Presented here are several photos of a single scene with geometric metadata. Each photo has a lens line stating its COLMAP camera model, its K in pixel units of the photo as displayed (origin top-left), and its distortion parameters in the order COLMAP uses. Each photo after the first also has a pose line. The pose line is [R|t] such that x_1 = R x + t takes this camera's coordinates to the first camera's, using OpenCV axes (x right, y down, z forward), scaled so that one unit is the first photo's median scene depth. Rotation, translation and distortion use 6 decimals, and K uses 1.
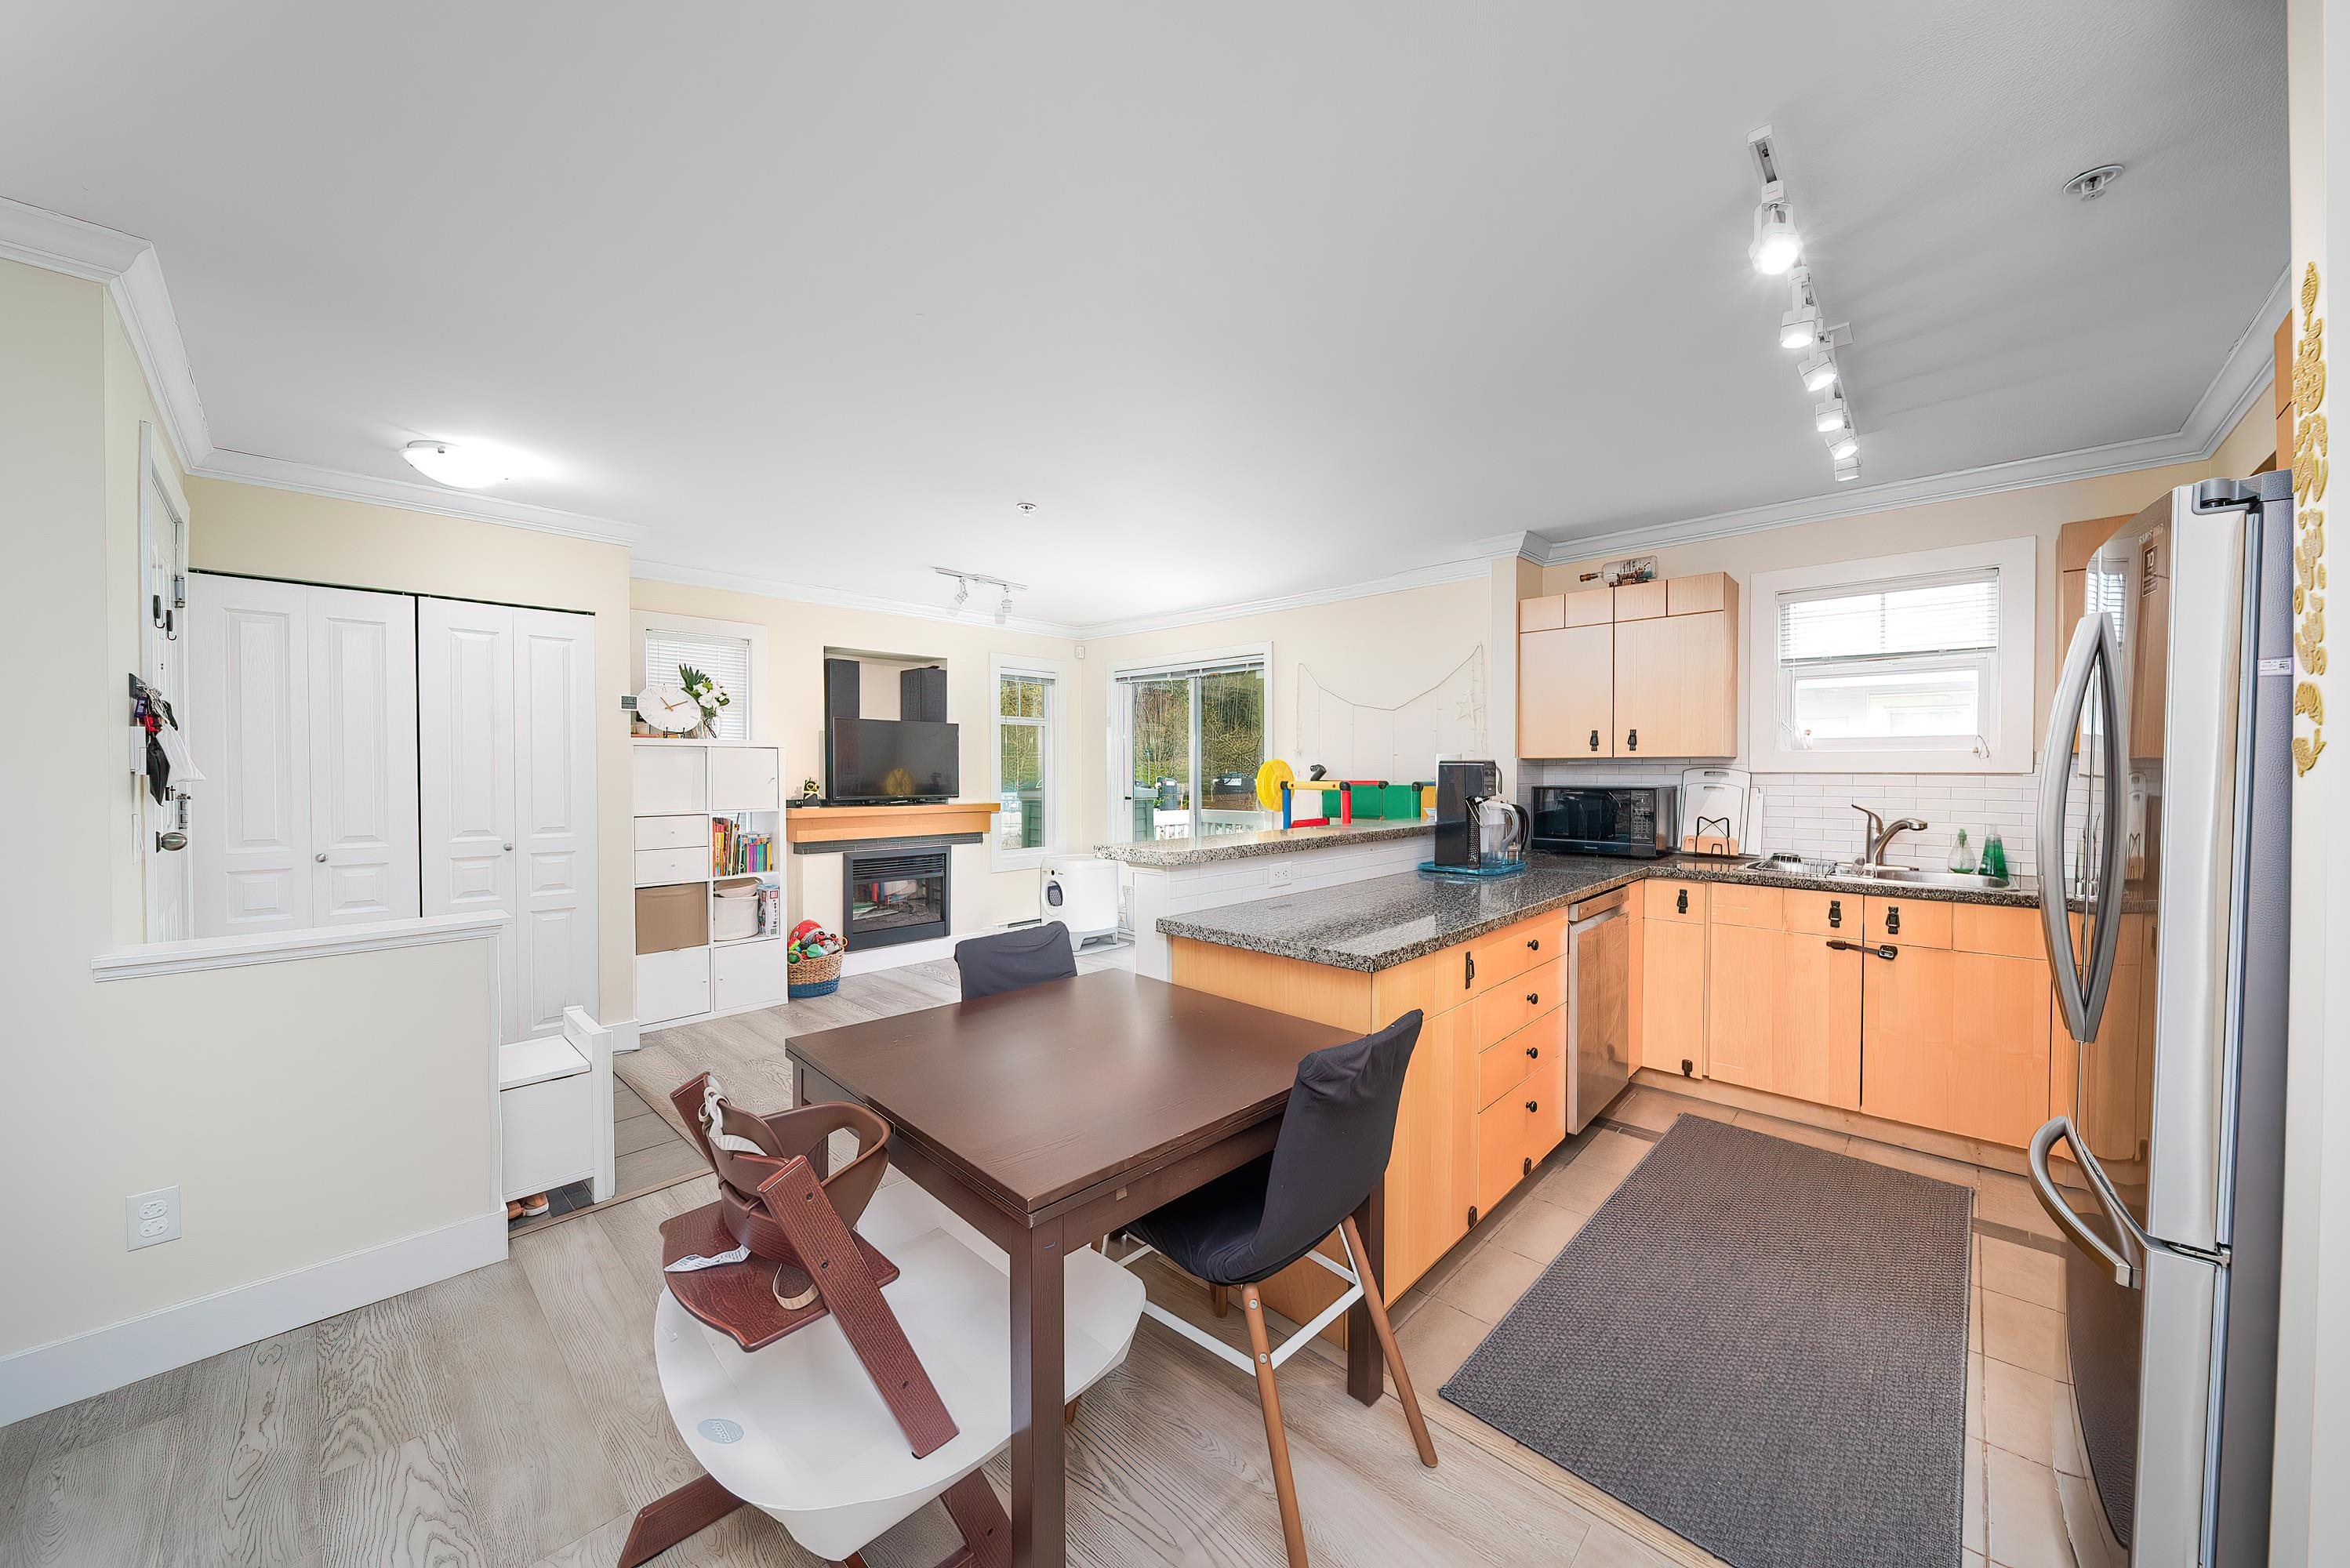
lens RADIAL K [[827.4, 0, 1179.0], [0, 827.4, 780.0], [0, 0, 1]] dist [-0.001322, -0.001714]
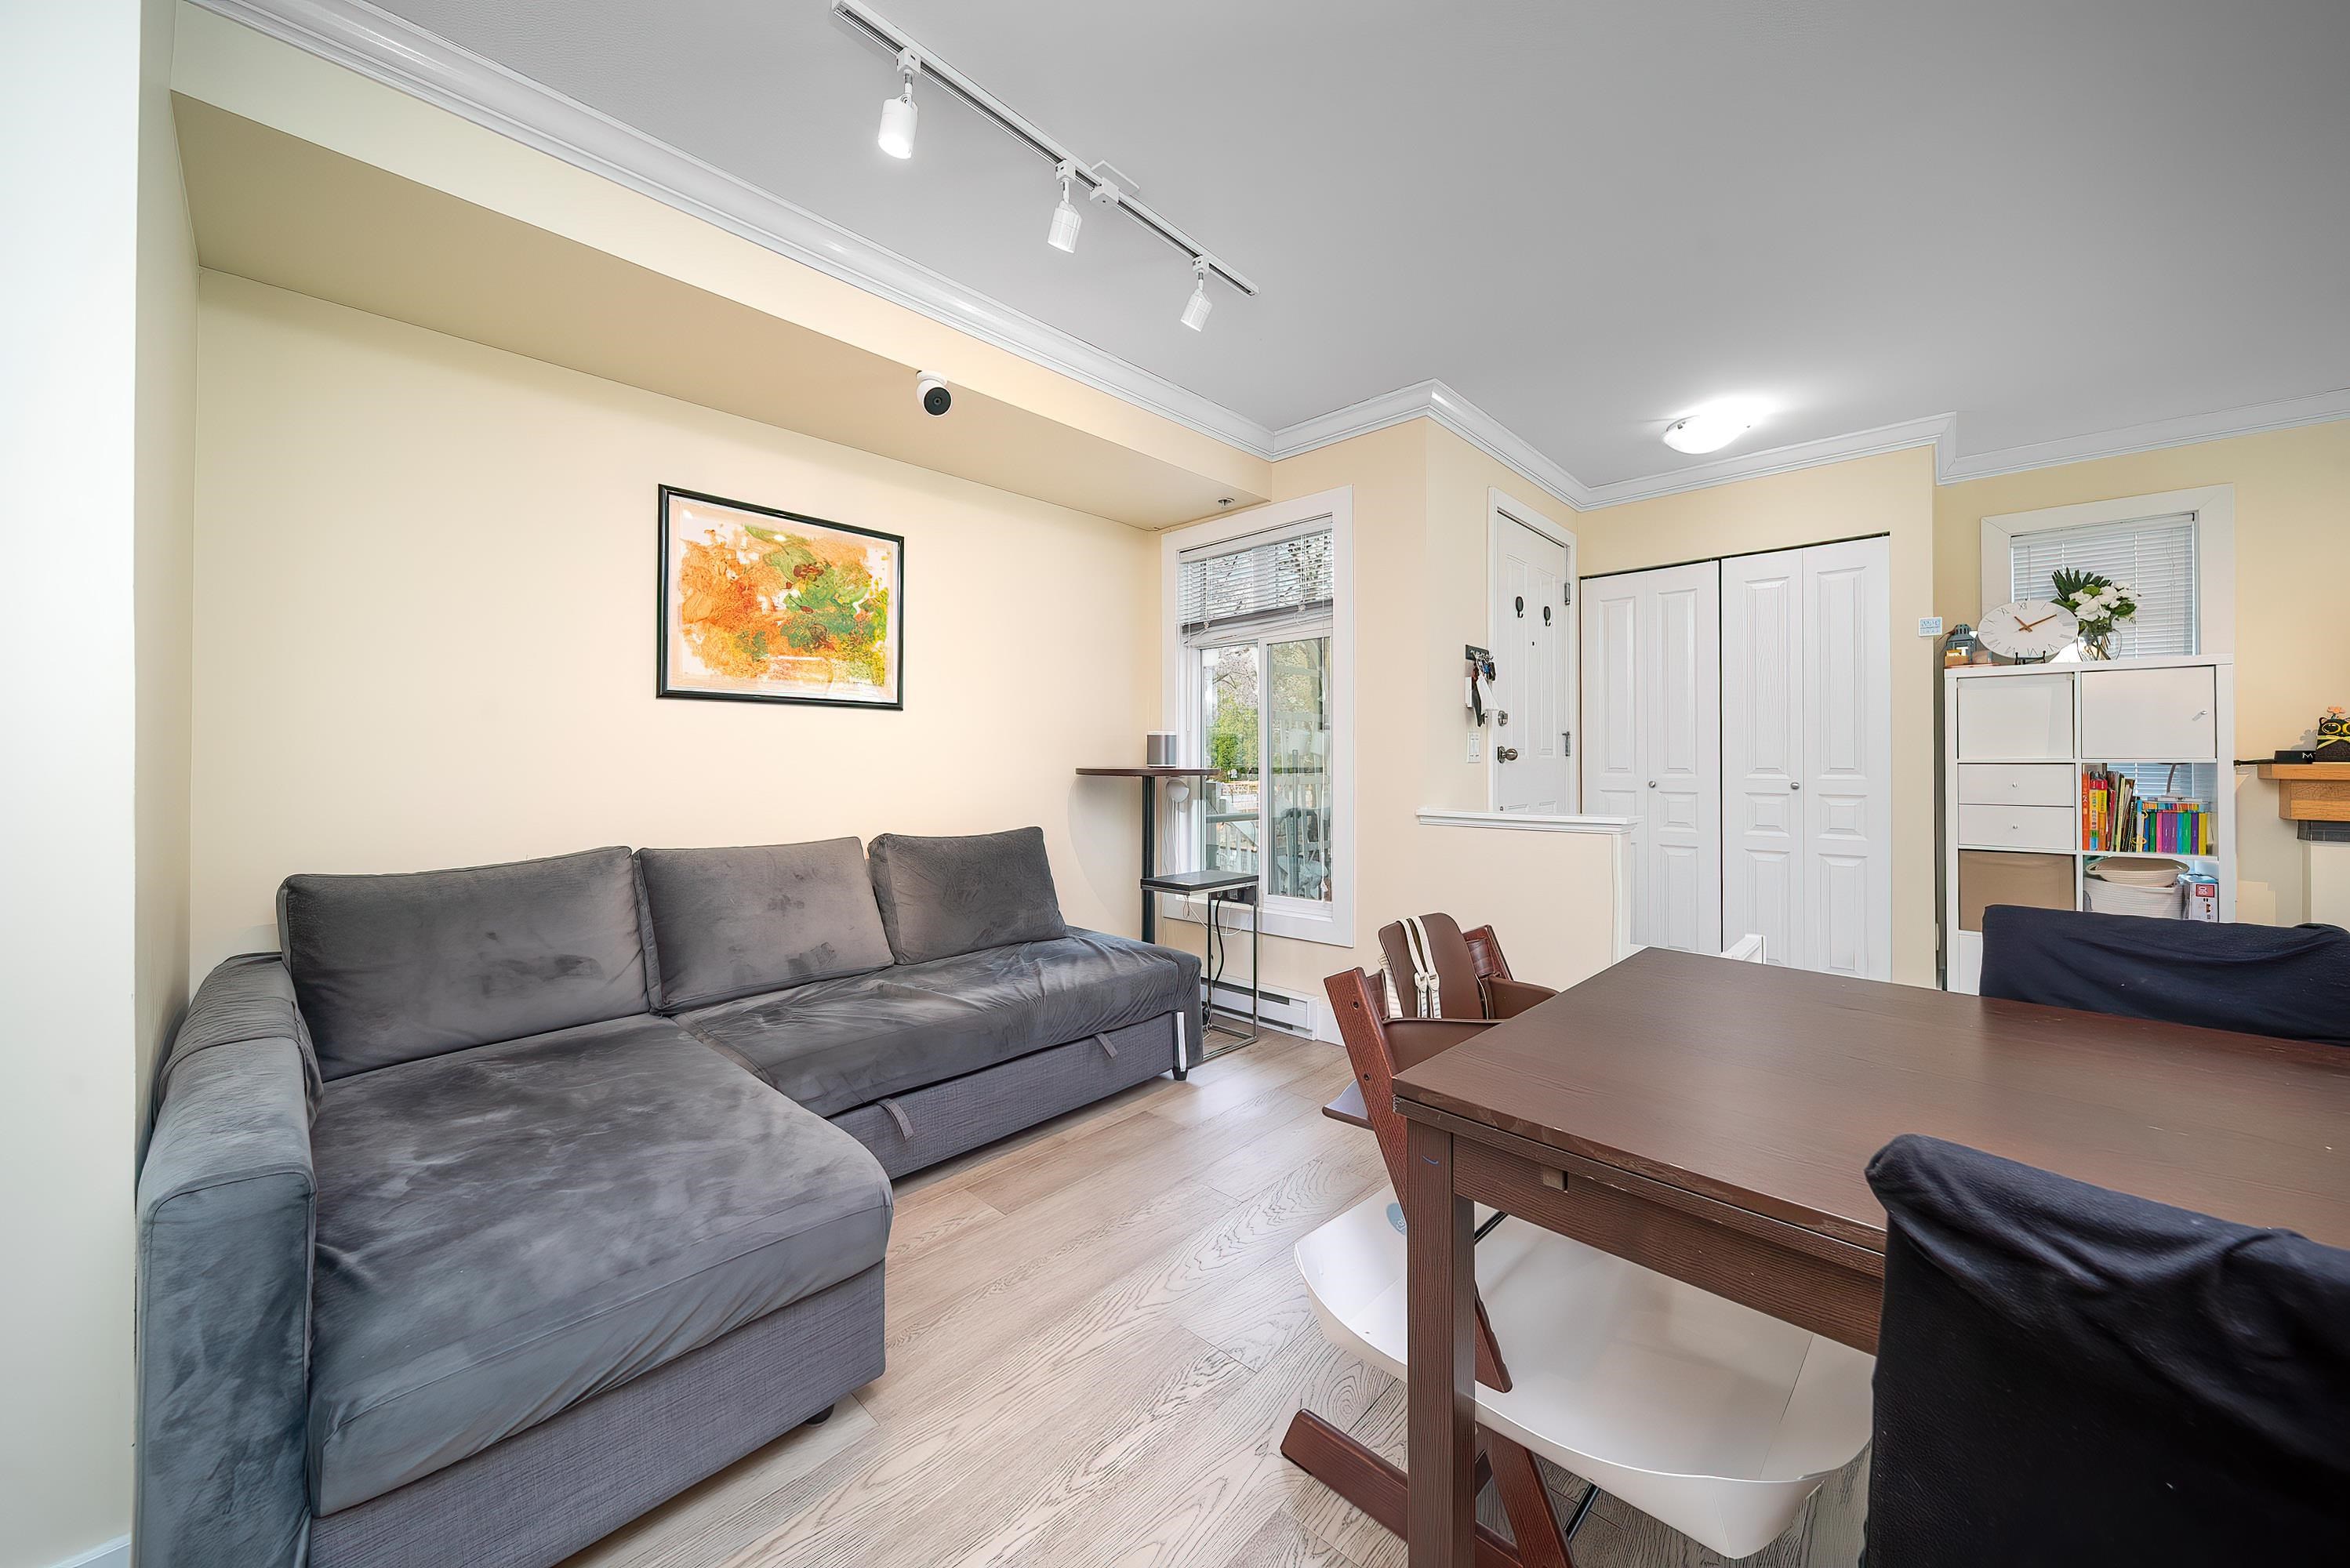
lens RADIAL K [[827.4, 0, 1180.4], [0, 827.4, 757.1], [0, 0, 1]] dist [-0.001322, -0.001714]
pose [[0.005196, -0.001862, -0.999985, 0.167656], [-0.013355, 0.999909, -0.001932, 0.048703], [0.999897, 0.013365, 0.005170, 0.199933]]
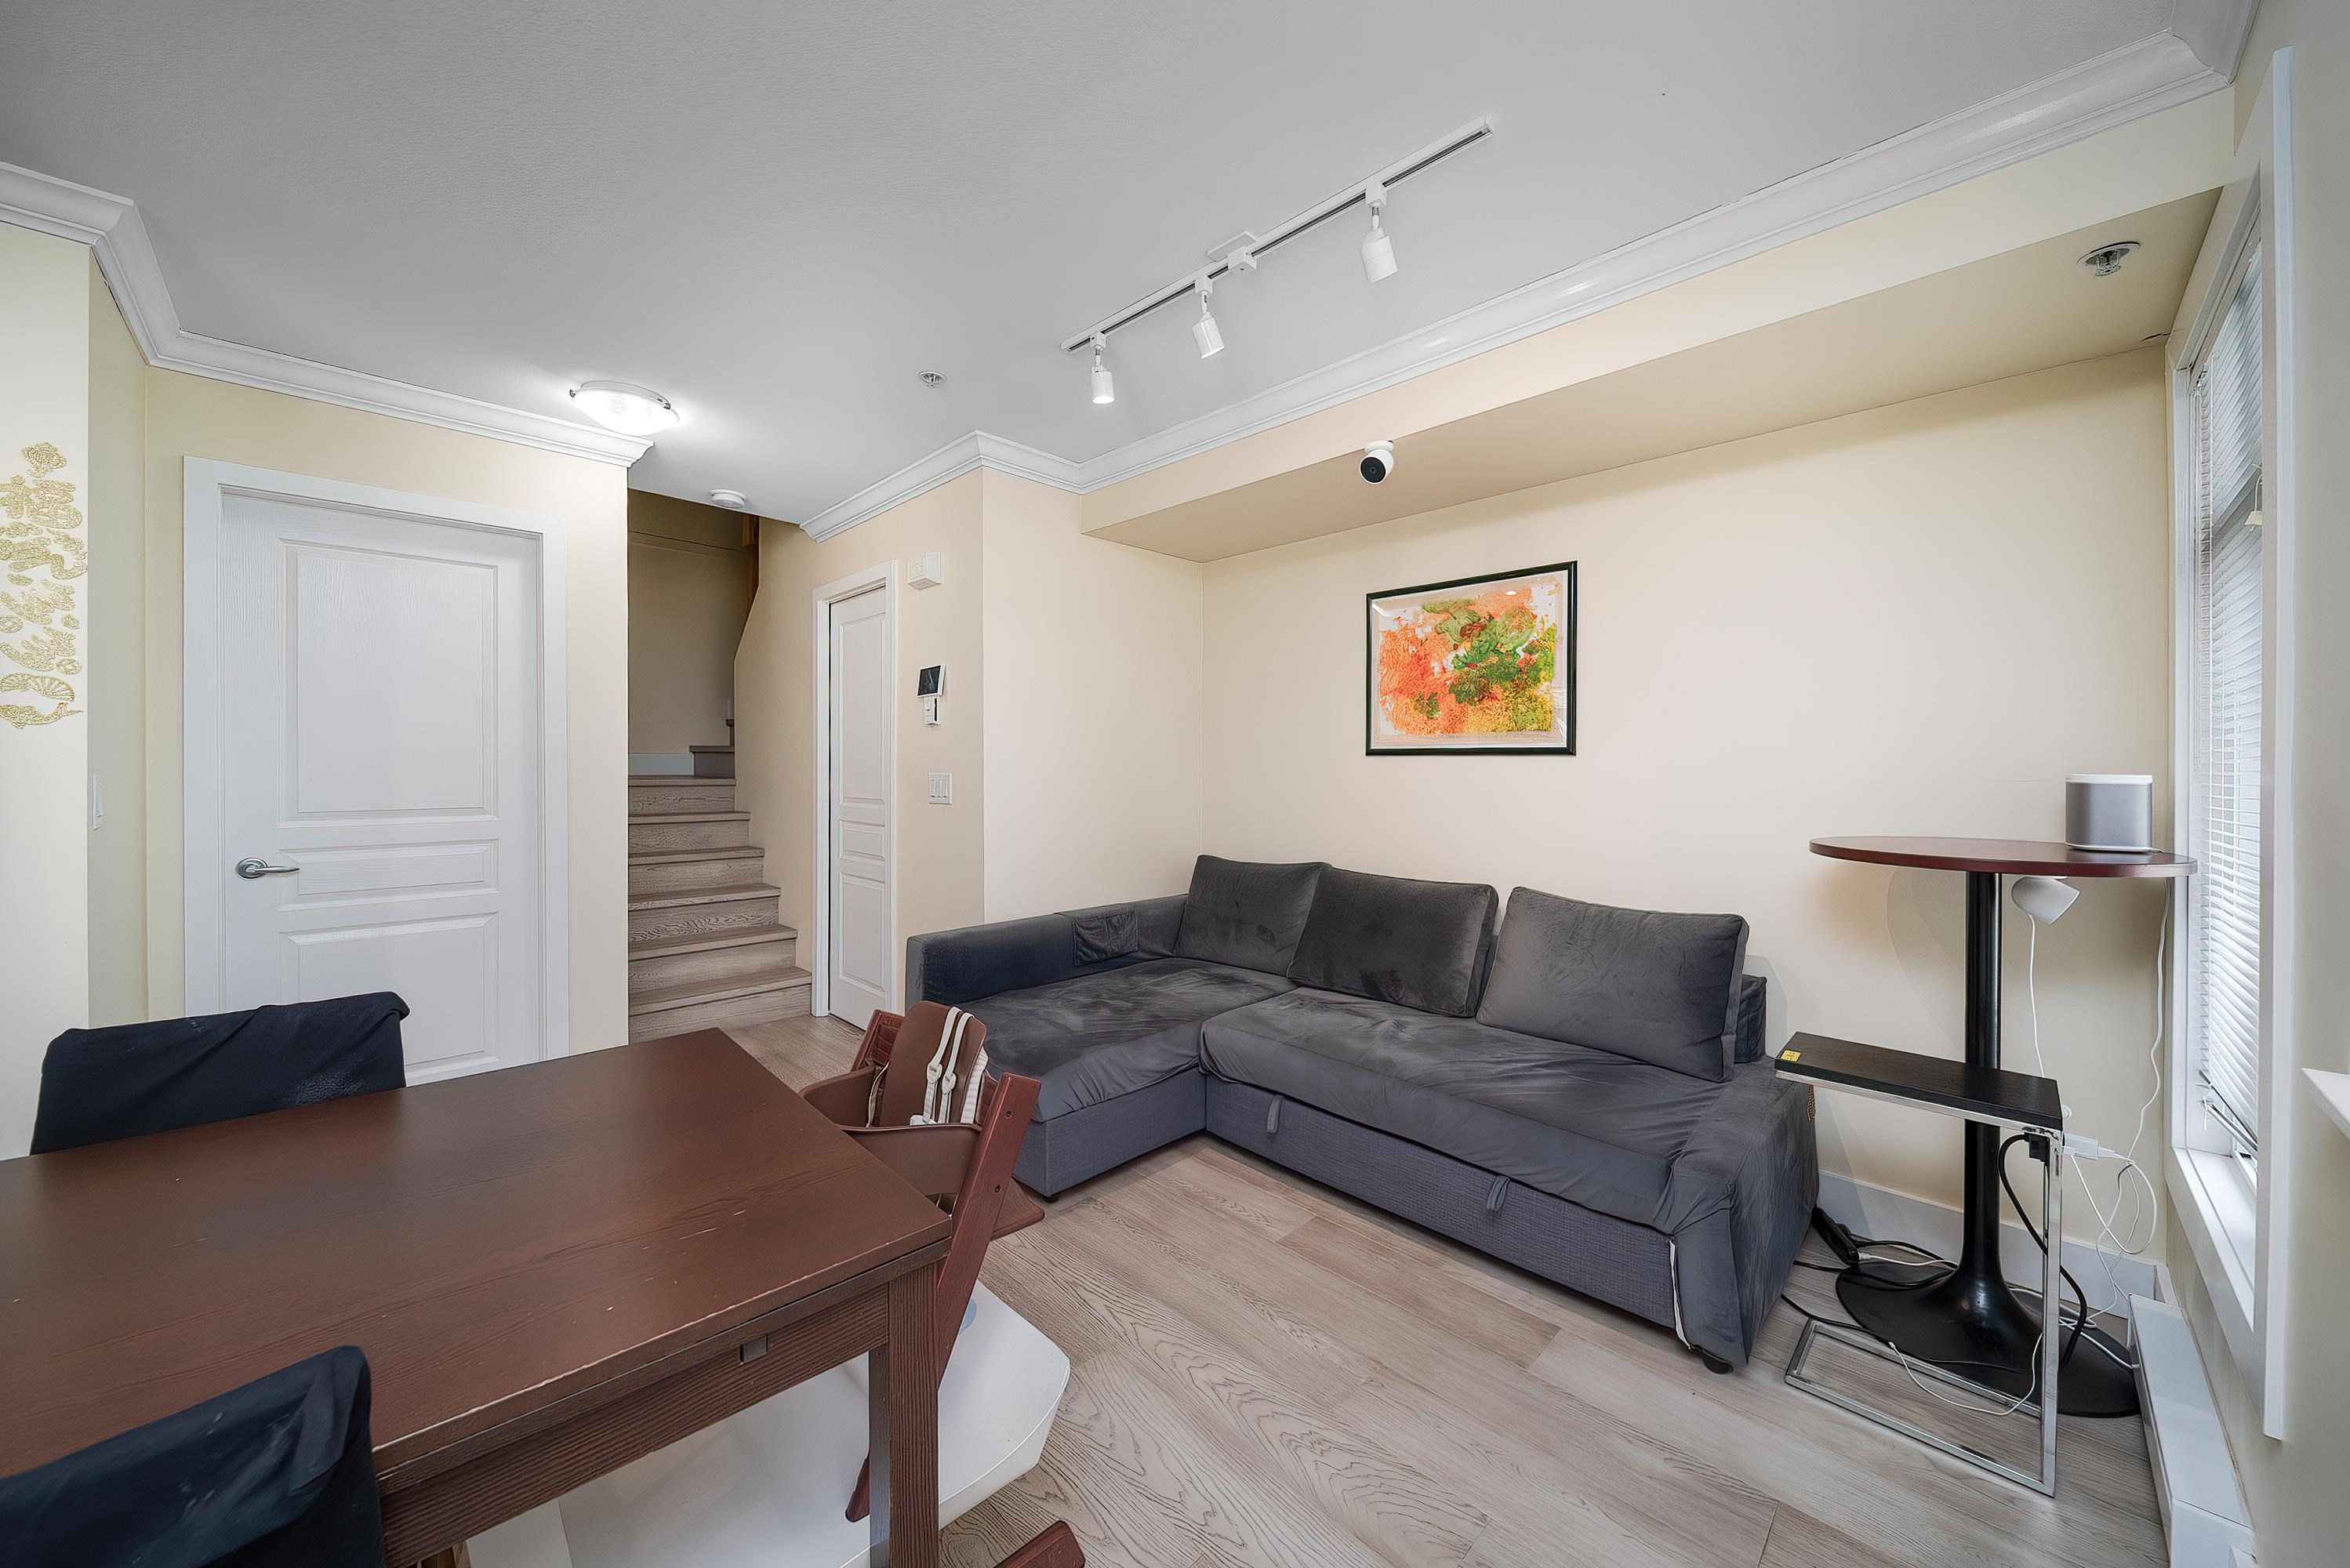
lens RADIAL K [[827.4, 0, 1174.3], [0, 827.4, 767.5], [0, 0, 1]] dist [-0.001322, -0.001714]
pose [[-0.999619, -0.002676, 0.027472, -0.256786], [-0.002332, 0.999919, 0.012548, 0.012786], [-0.027504, 0.012479, -0.999544, 0.612712]]
